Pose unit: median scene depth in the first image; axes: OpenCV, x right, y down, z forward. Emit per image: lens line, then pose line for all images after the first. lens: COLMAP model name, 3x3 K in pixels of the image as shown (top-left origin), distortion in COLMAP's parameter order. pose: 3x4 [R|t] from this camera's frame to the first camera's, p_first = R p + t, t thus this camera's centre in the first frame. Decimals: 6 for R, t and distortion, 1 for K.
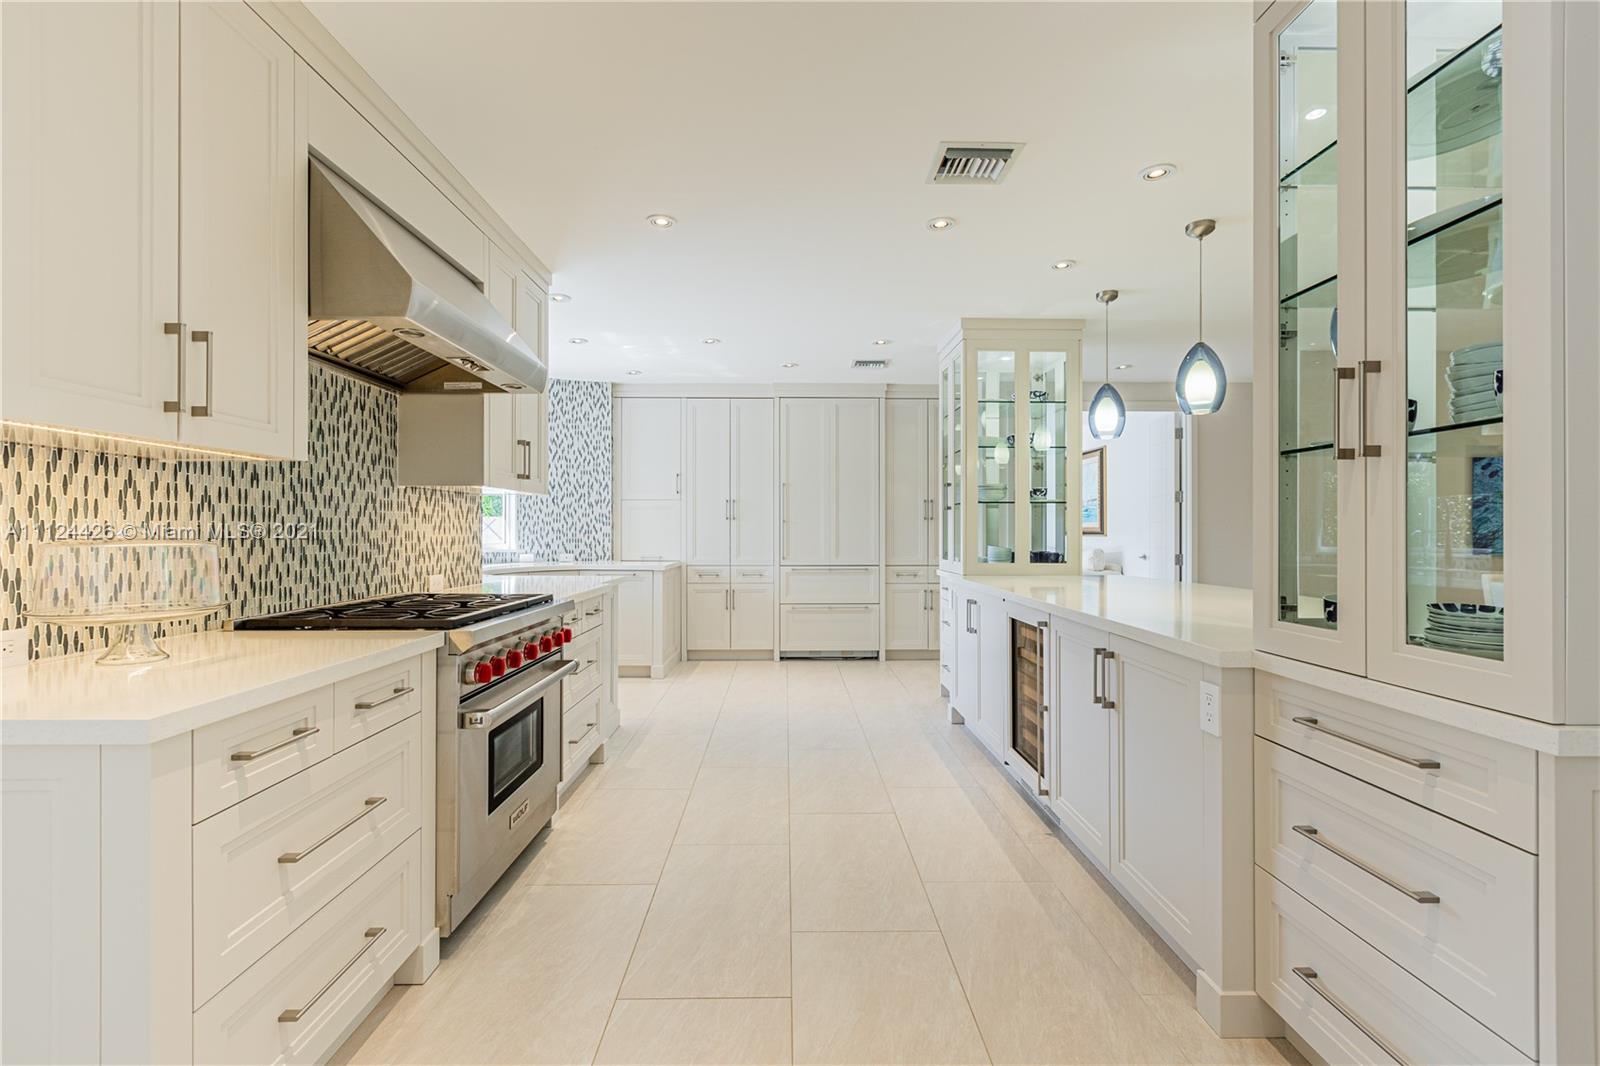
lens RADIAL K [[720.7, 0, 796.5], [0, 720.7, 528.9], [0, 0, 1]] dist [0.003521, 0.000138]
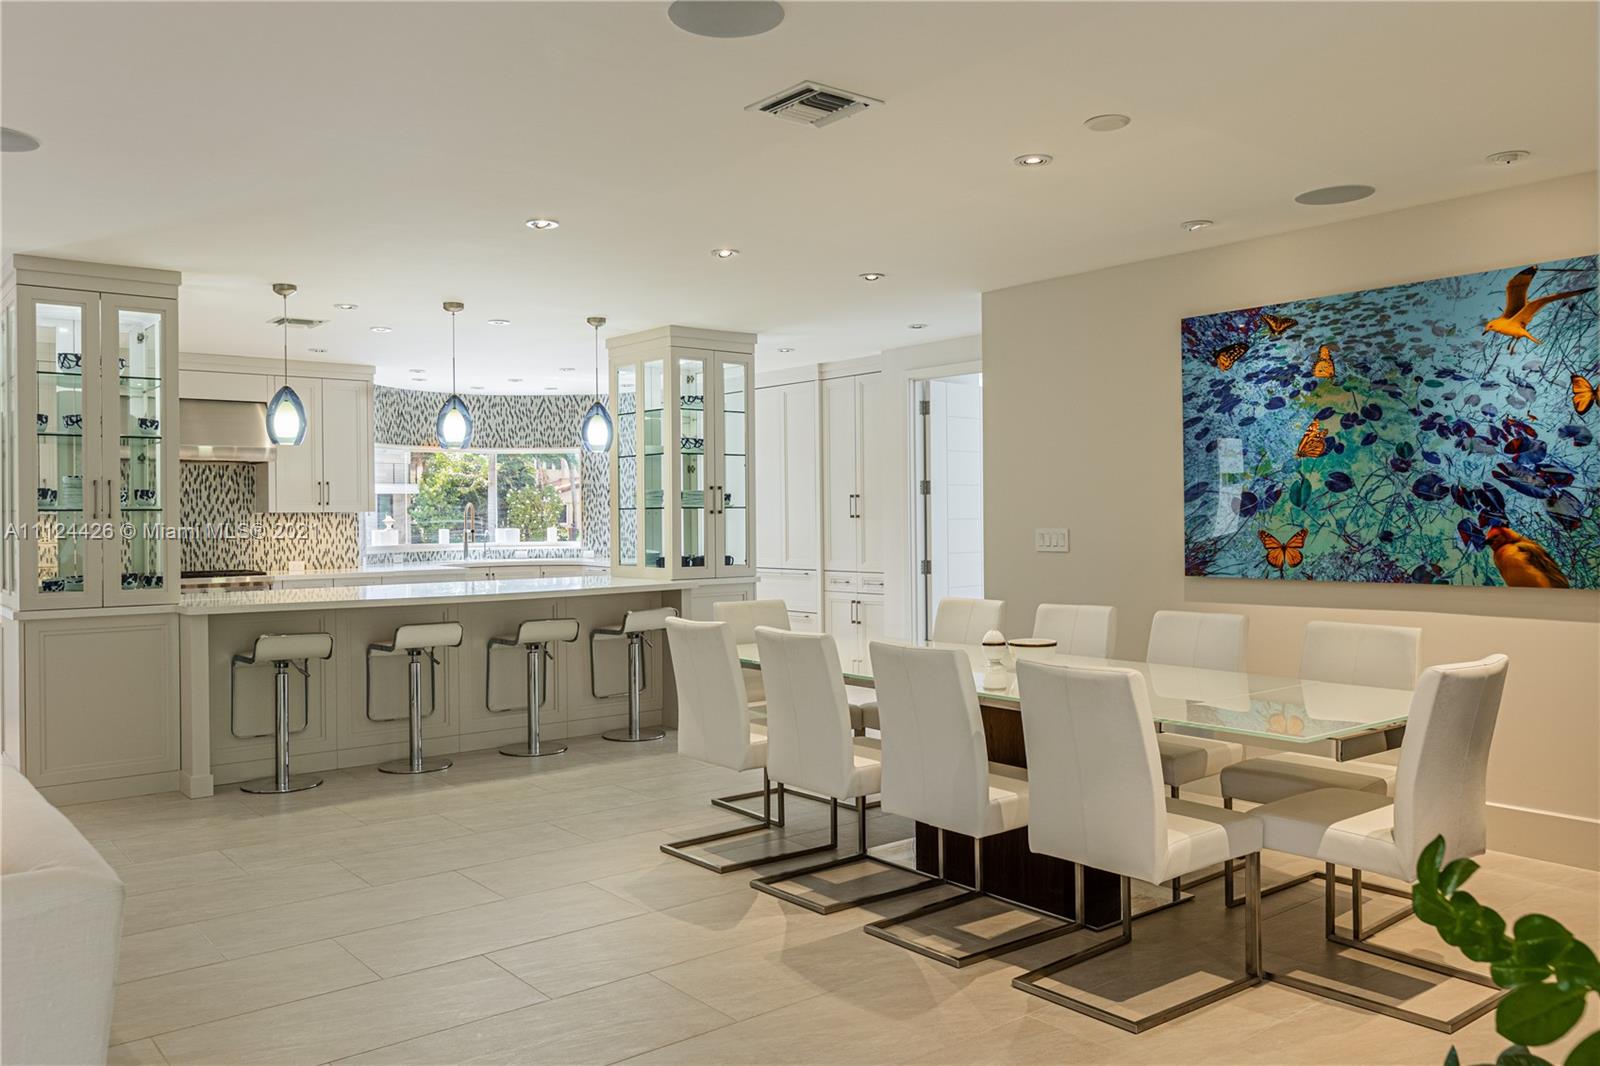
lens RADIAL K [[1218.5, 0, 806.6], [0, 1218.5, 512.4], [0, 0, 1]] dist [0.004897, -0.004566]
pose [[0.619041, -0.008671, -0.785311, 3.017040], [0.011780, 0.999929, -0.001755, -0.041033], [0.785271, -0.008165, 0.619099, 0.163711]]
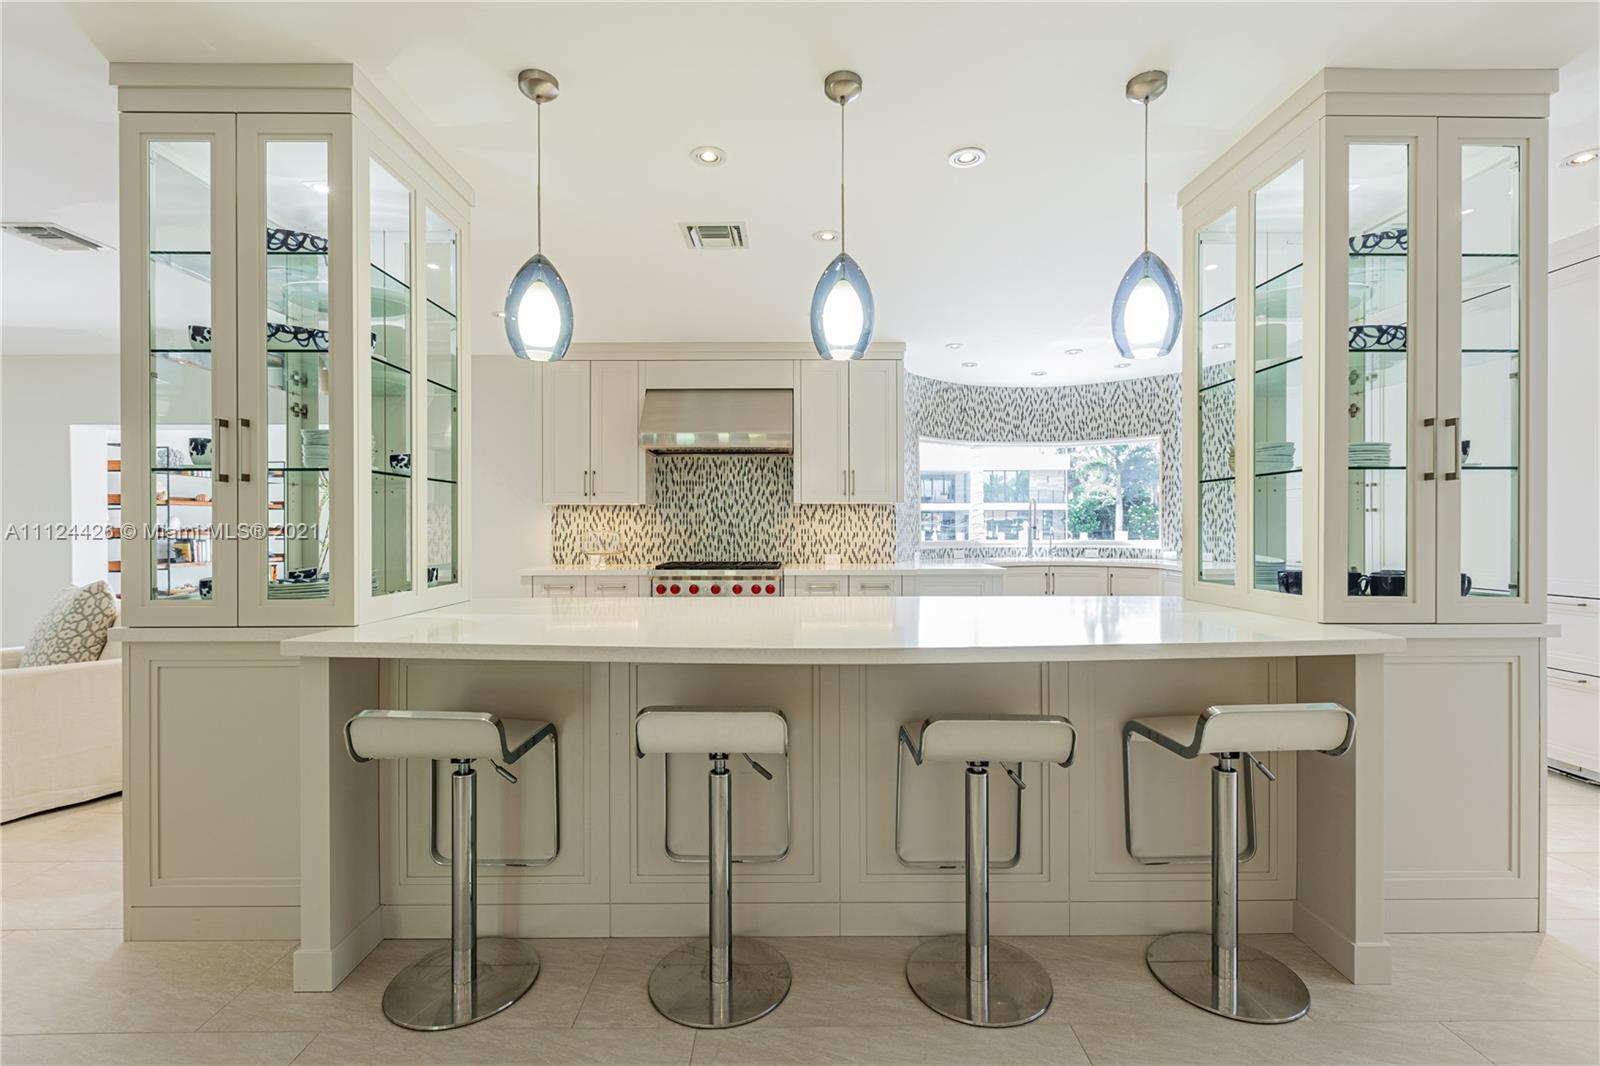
lens RADIAL K [[719.0, 0, 807.9], [0, 719.0, 532.0], [0, 0, 1]] dist [-0.001411, -0.000104]
pose [[-0.003404, 0.004286, -0.999985, 1.400669], [0.003921, 0.999983, 0.004272, 0.003356], [0.999987, -0.003907, -0.003421, 1.102899]]
